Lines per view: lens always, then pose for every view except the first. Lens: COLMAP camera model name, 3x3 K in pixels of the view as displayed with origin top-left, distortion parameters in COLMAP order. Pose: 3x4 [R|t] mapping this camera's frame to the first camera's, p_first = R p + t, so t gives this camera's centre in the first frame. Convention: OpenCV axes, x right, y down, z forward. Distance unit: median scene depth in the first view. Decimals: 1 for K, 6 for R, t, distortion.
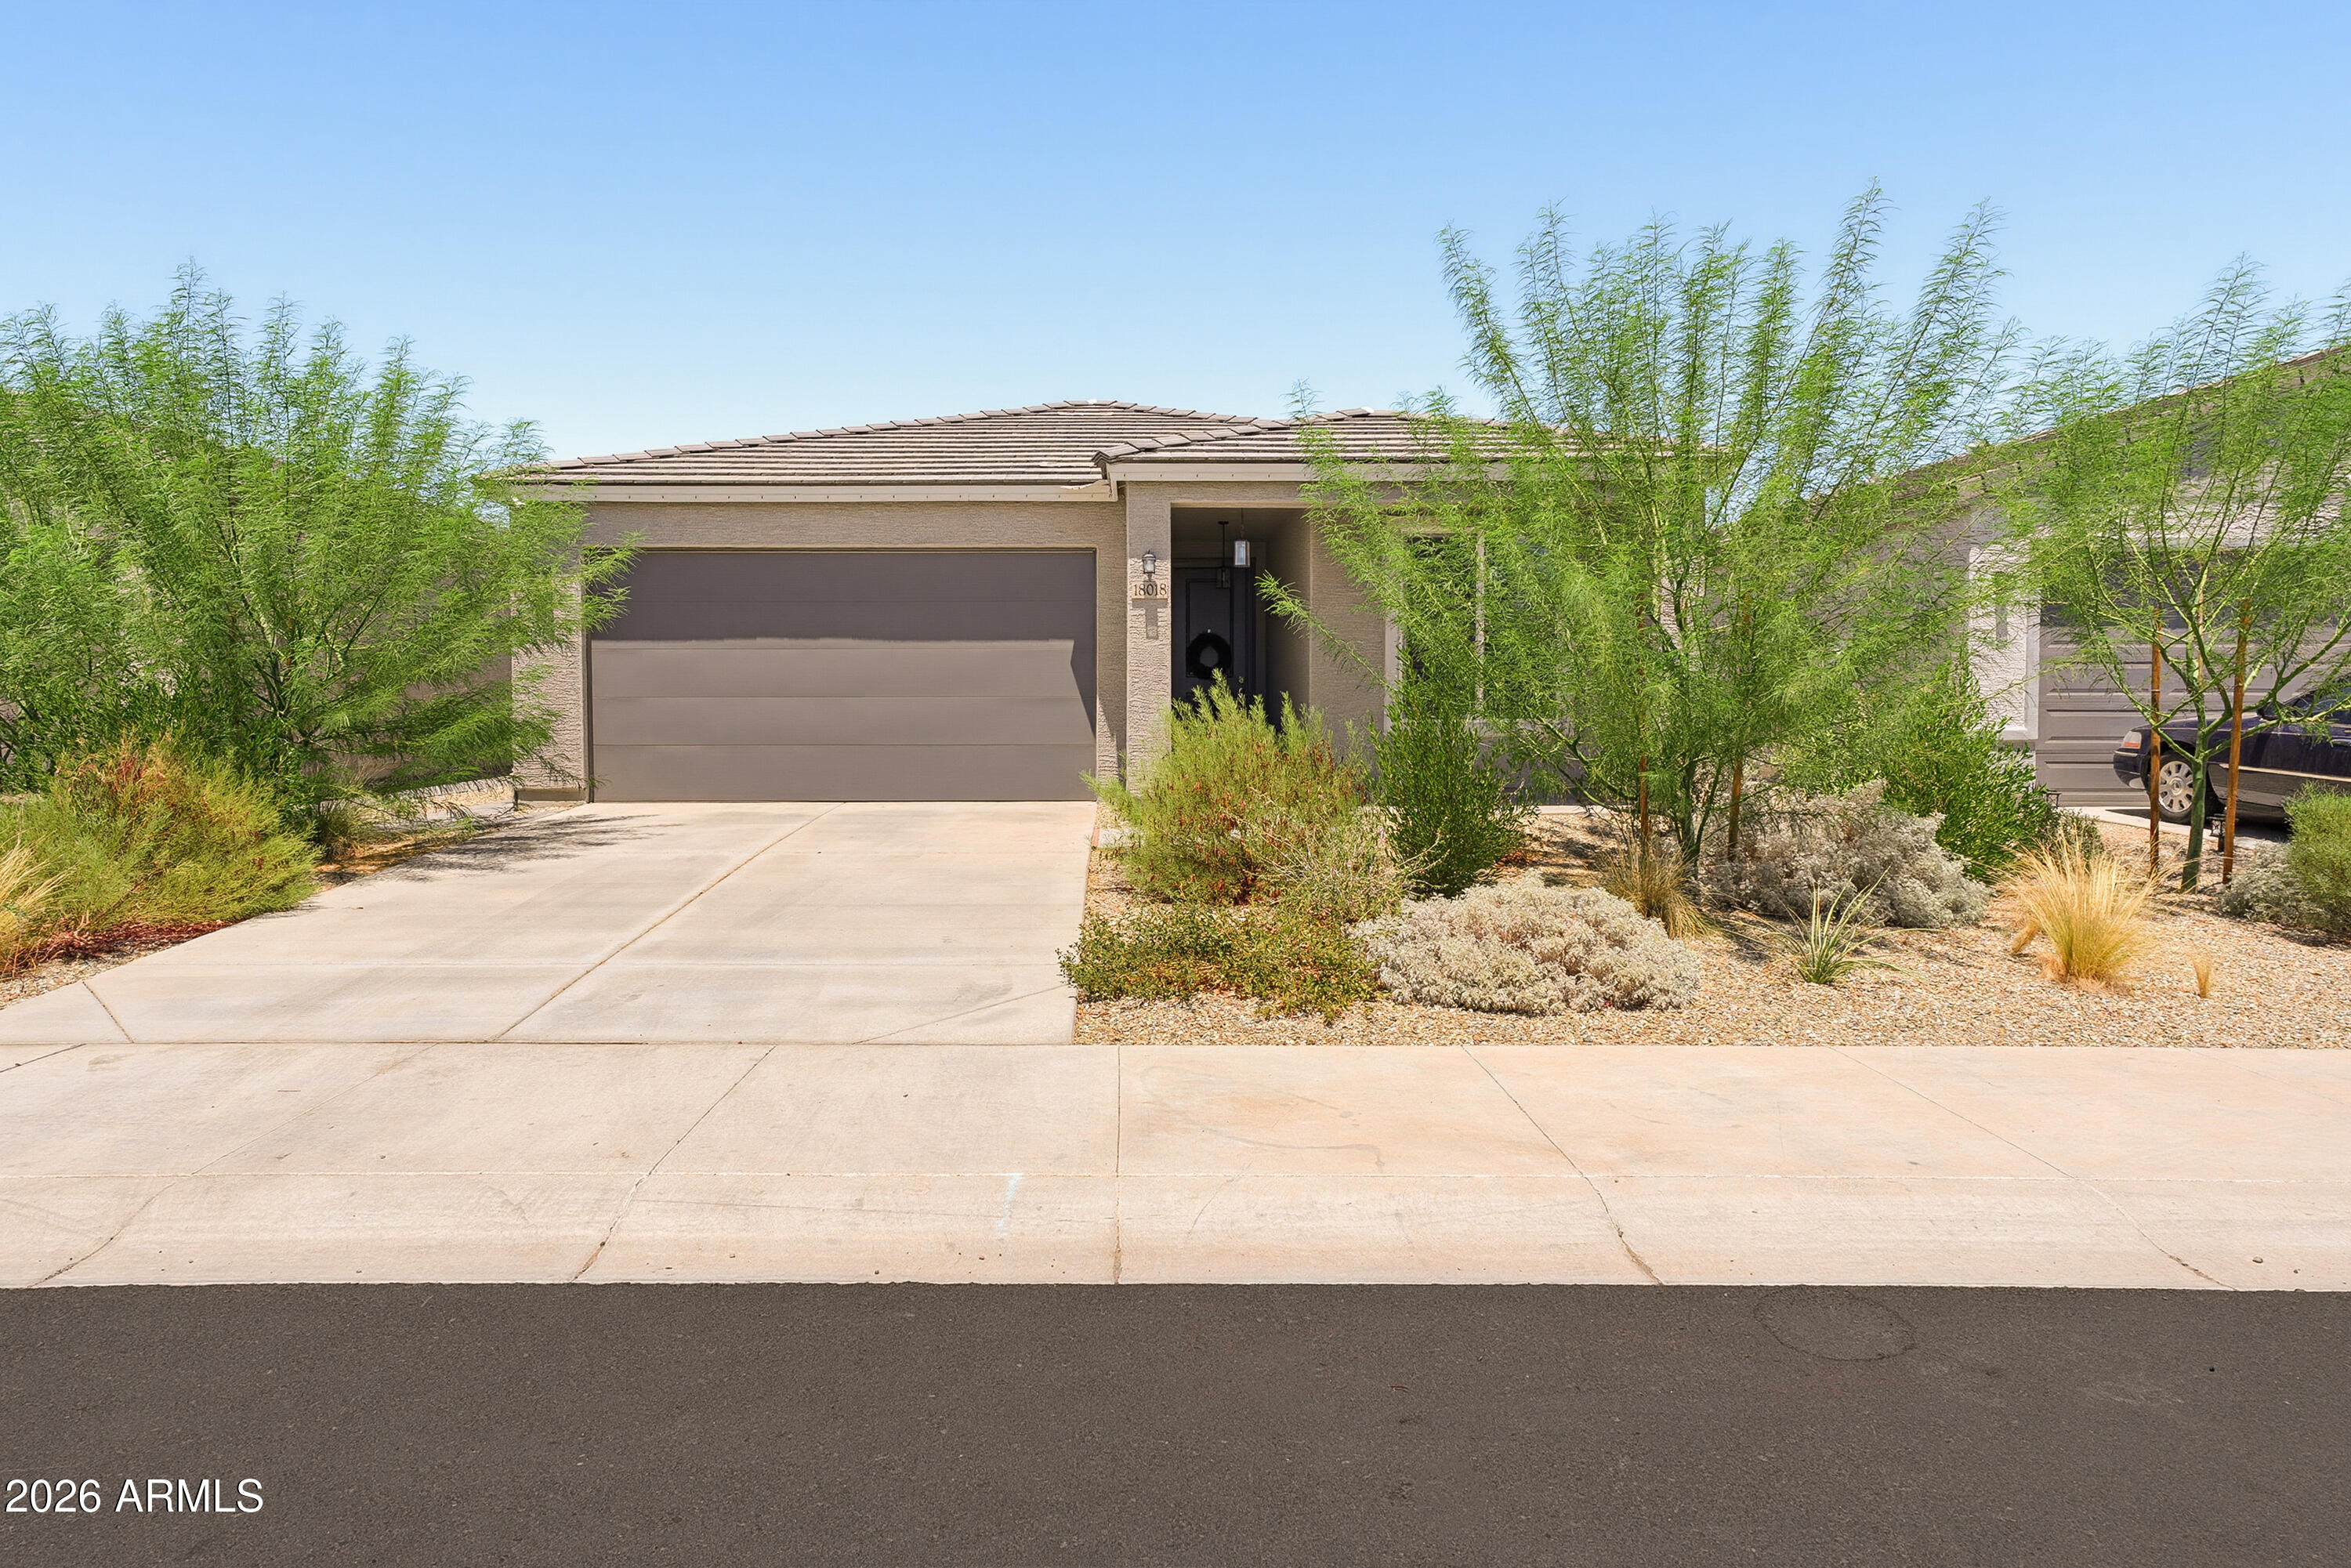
lens RADIAL K [[1423.0, 0, 1186.2], [0, 1423.0, 772.3], [0, 0, 1]] dist [0.013962, 0.002430]
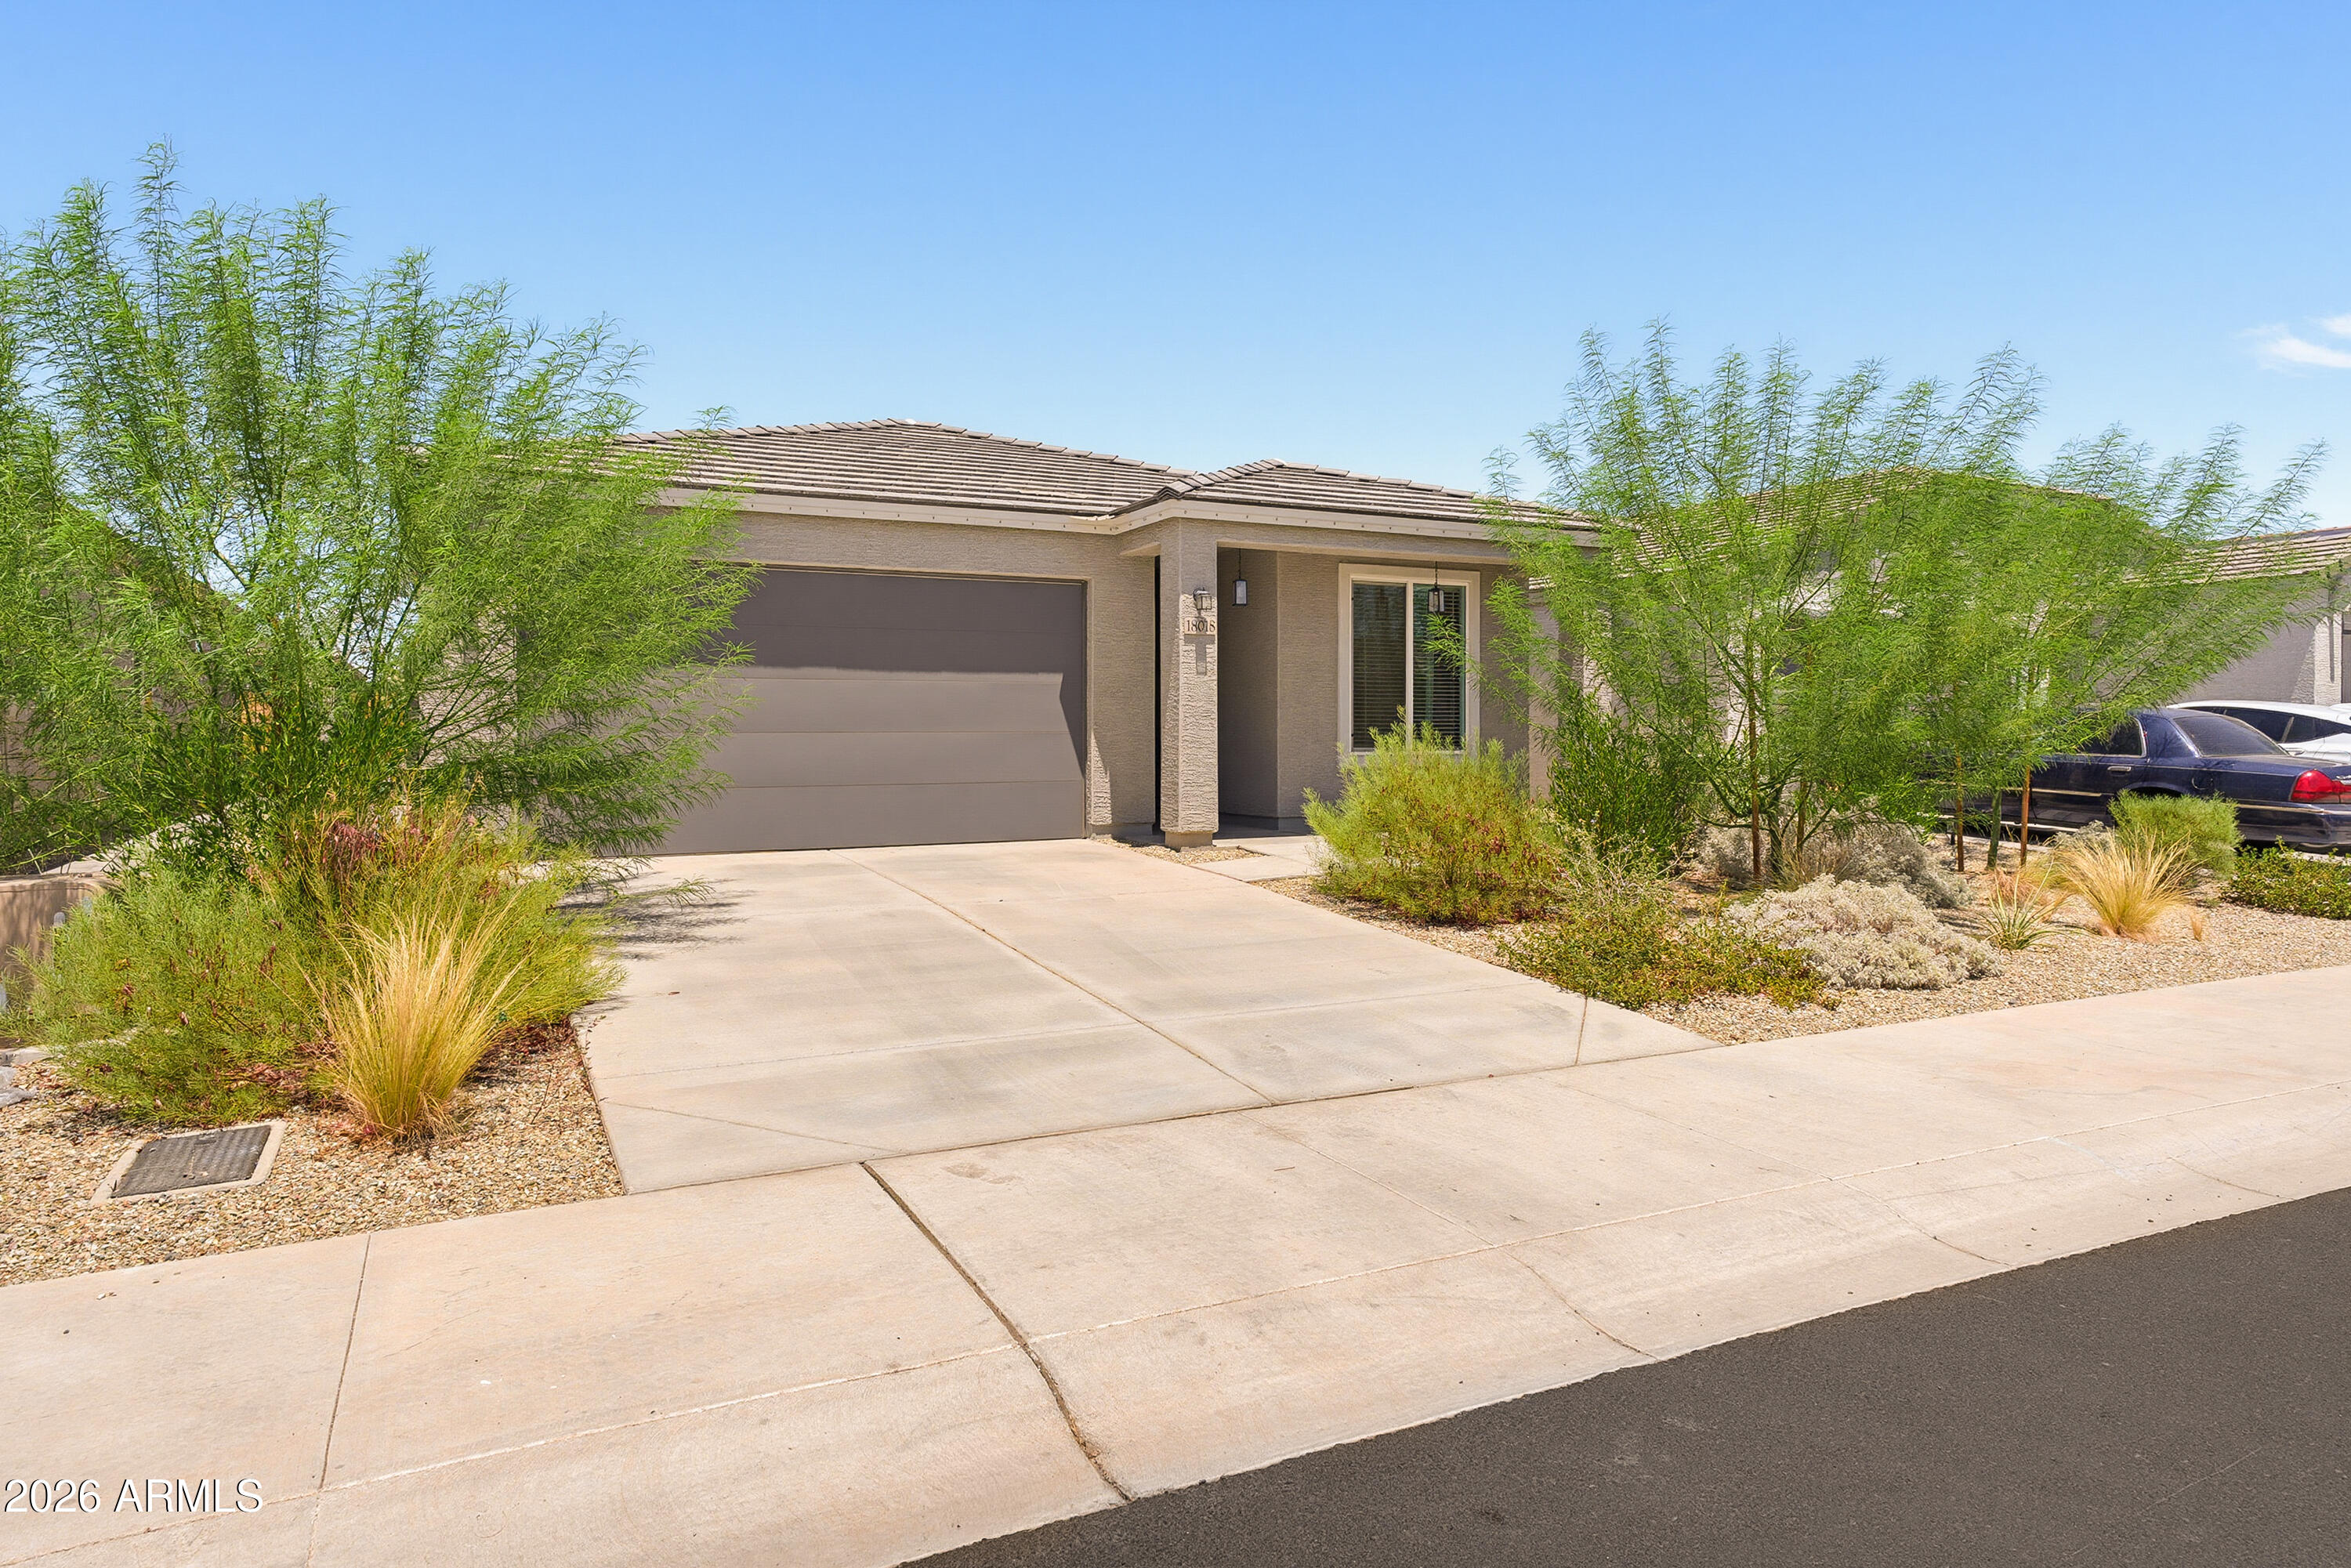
lens RADIAL K [[1423.0, 0, 1190.9], [0, 1423.0, 795.2], [0, 0, 1]] dist [0.013962, 0.002430]
pose [[0.894827, -0.020384, 0.445947, -0.491824], [0.024426, 0.999696, -0.003316, -0.004971], [-0.445744, 0.013860, 0.895053, 0.099532]]
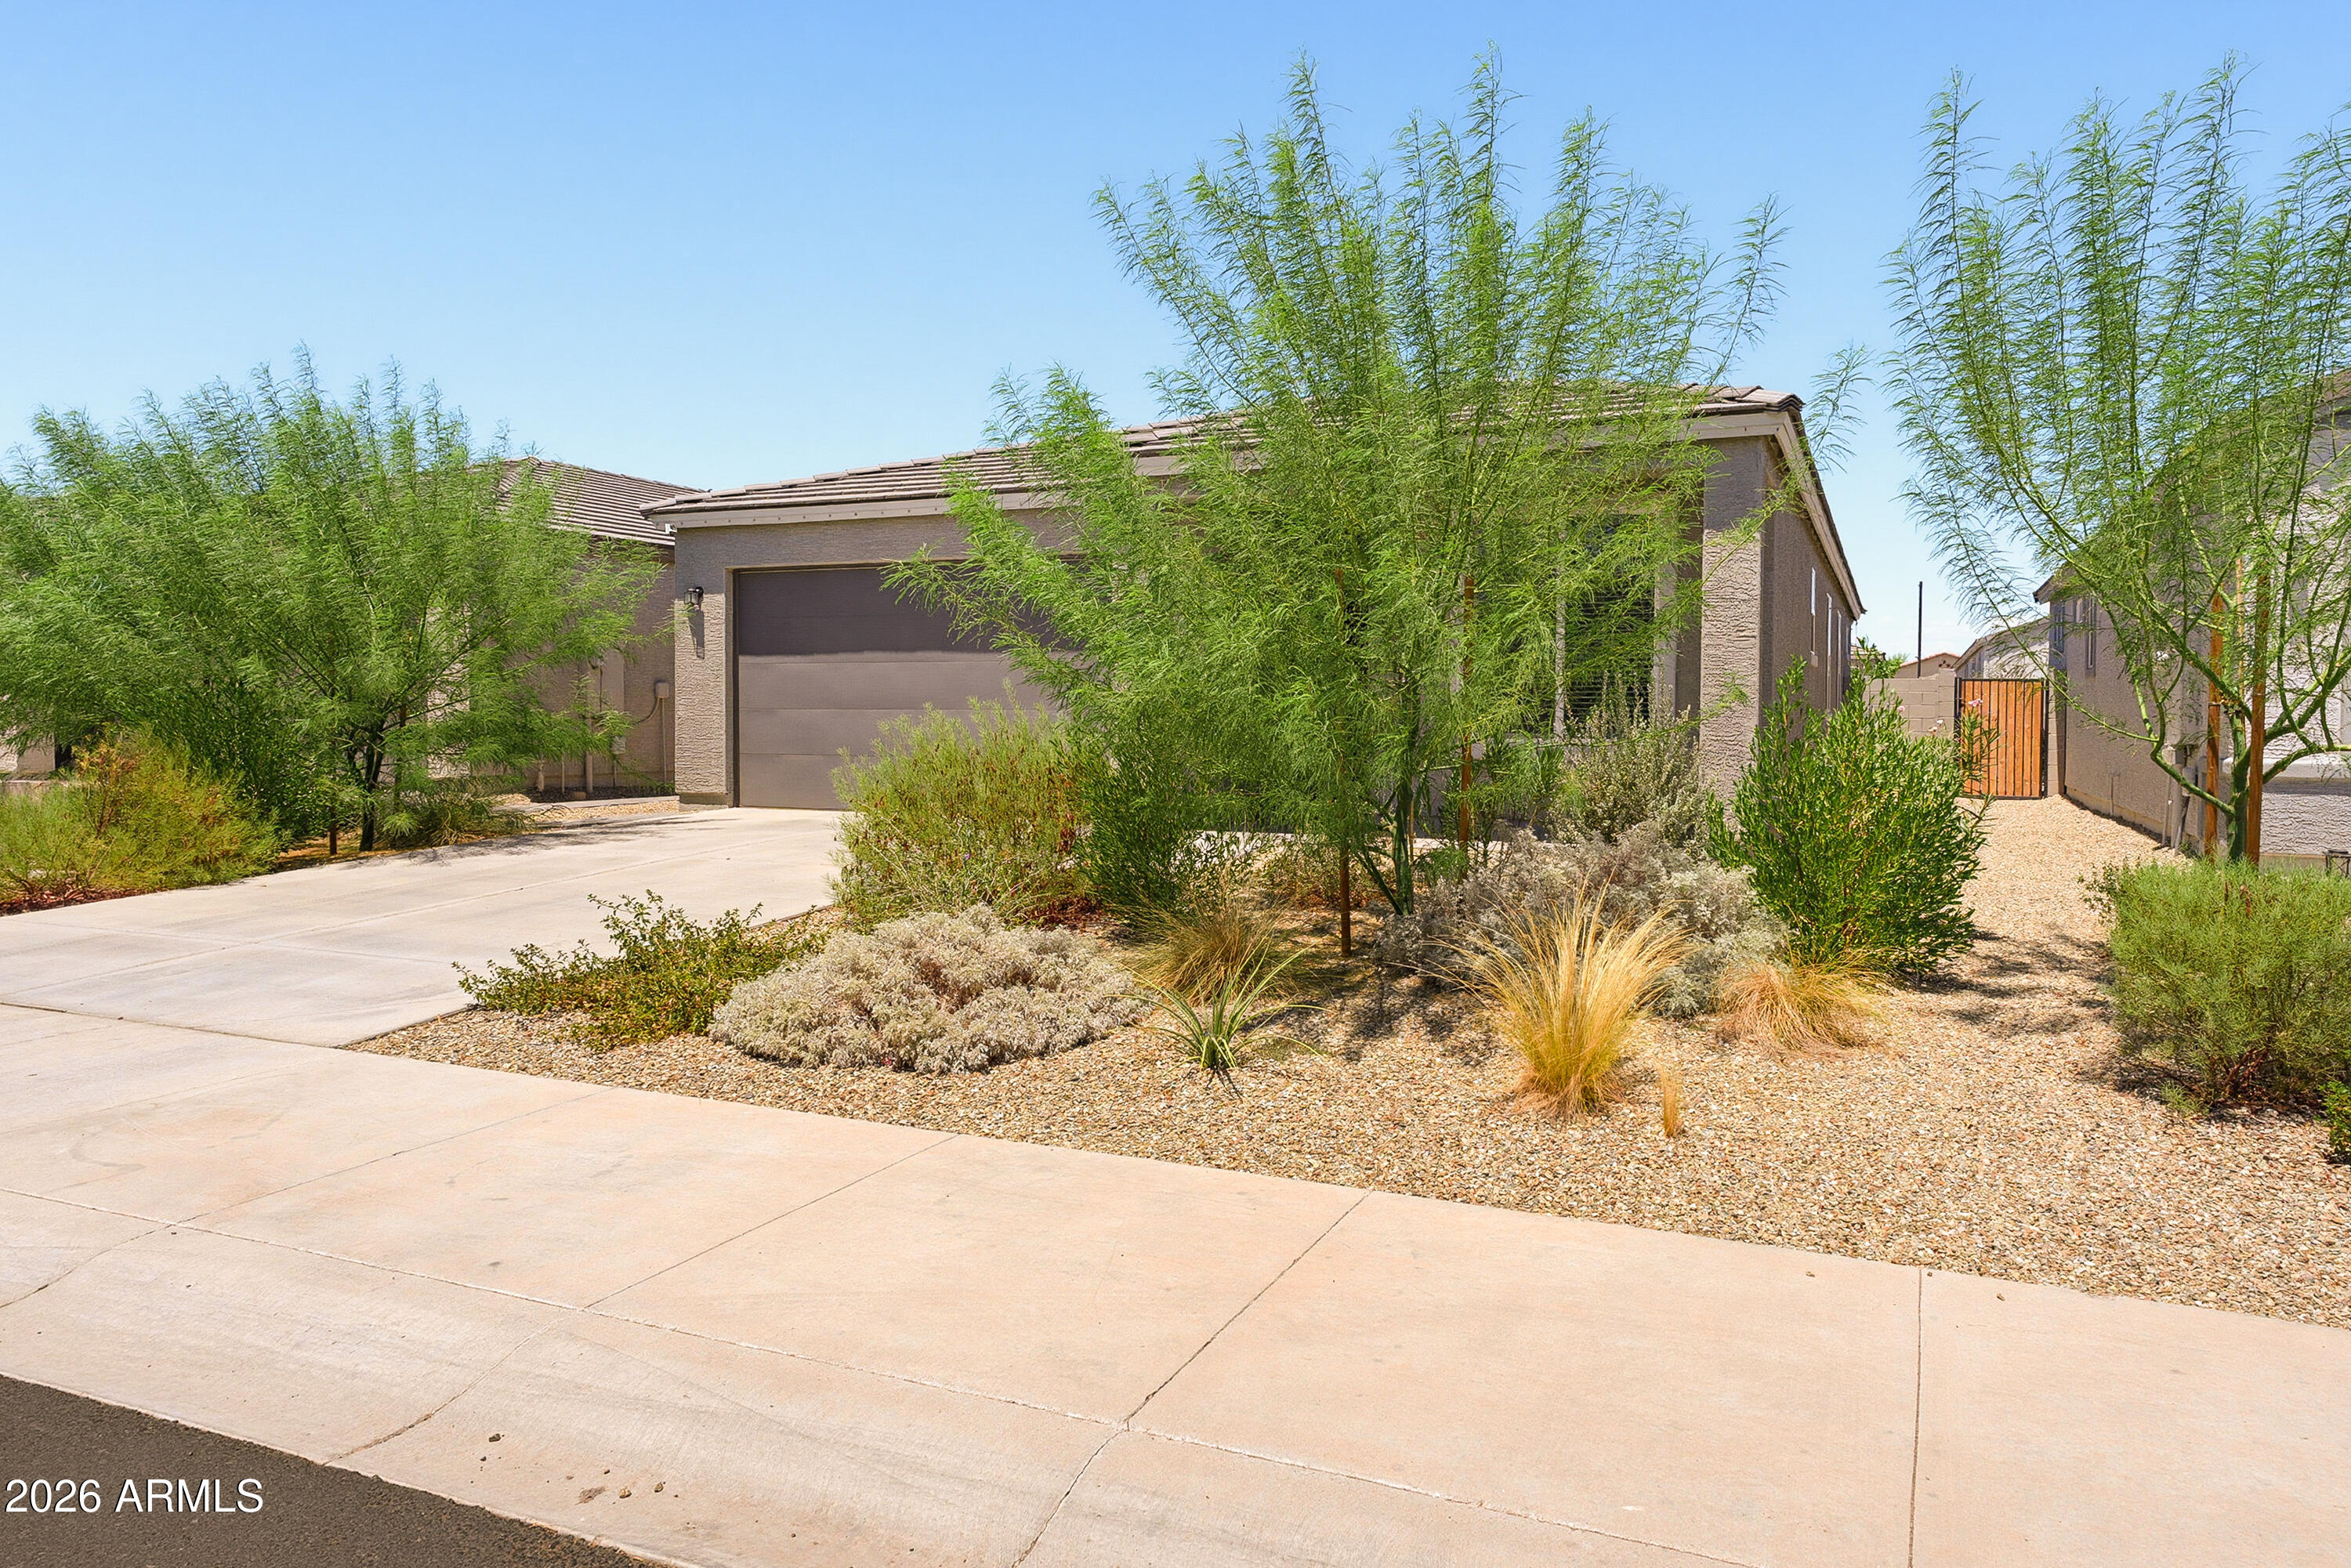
lens RADIAL K [[1515.3, 0, 1172.4], [0, 1515.3, 774.7], [0, 0, 1]] dist [0.000351, -0.000326]
pose [[0.908003, 0.027019, -0.418091, 0.383601], [-0.031950, 0.999478, -0.004796, -0.008112], [0.417743, 0.017713, 0.908392, 0.108756]]
